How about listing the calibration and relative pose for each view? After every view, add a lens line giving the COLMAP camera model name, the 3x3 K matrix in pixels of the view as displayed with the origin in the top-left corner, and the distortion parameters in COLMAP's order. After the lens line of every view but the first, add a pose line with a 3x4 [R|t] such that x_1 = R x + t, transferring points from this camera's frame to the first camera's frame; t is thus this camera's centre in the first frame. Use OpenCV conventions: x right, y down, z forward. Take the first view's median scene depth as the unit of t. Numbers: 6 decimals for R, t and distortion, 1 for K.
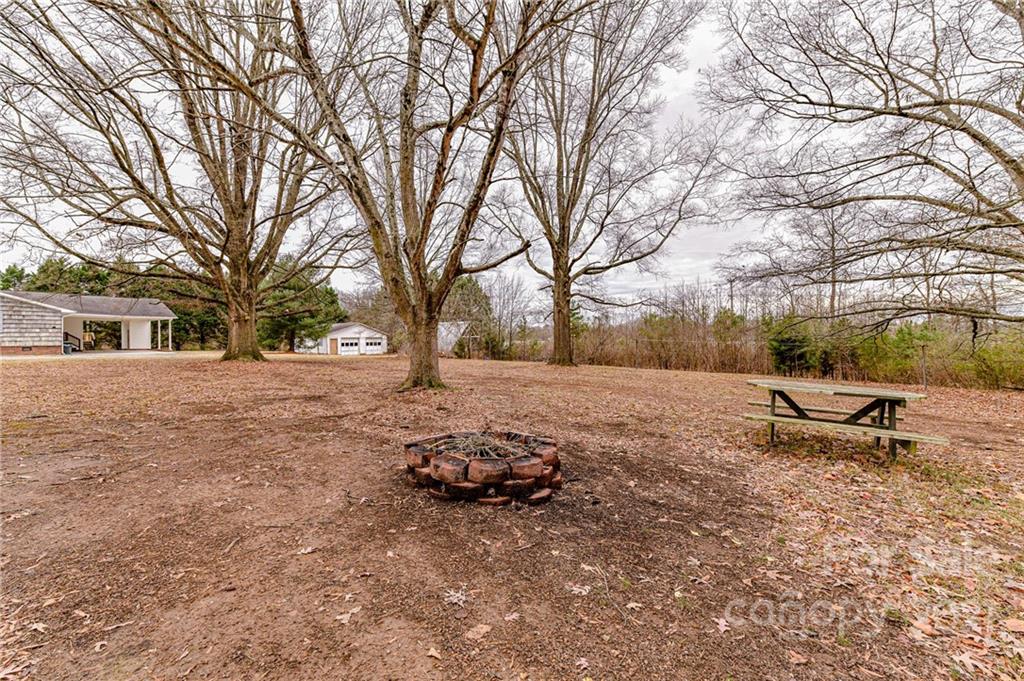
lens RADIAL K [[420.9, 0, 512.0], [0, 420.9, 340.5], [0, 0, 1]] dist [0.007553, -0.000187]
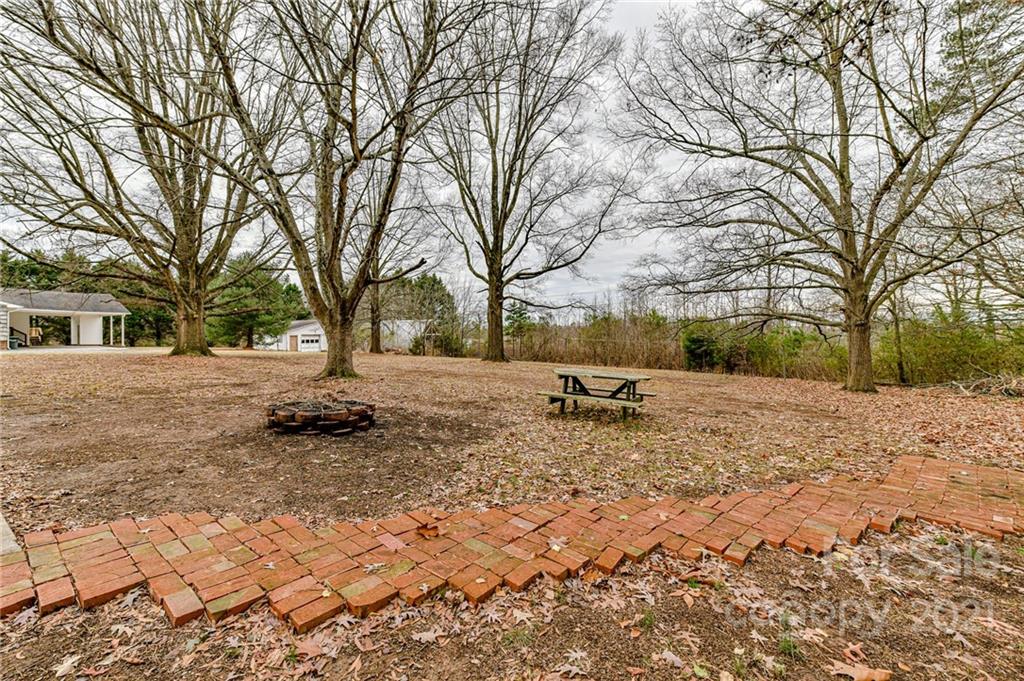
lens RADIAL K [[420.9, 0, 512.0], [0, 420.9, 340.5], [0, 0, 1]] dist [0.007553, -0.000187]
pose [[0.998140, 0.006107, 0.060664, 0.098395], [-0.006404, 0.999968, 0.004708, -0.001197], [-0.060633, -0.005088, 0.998147, -0.110916]]
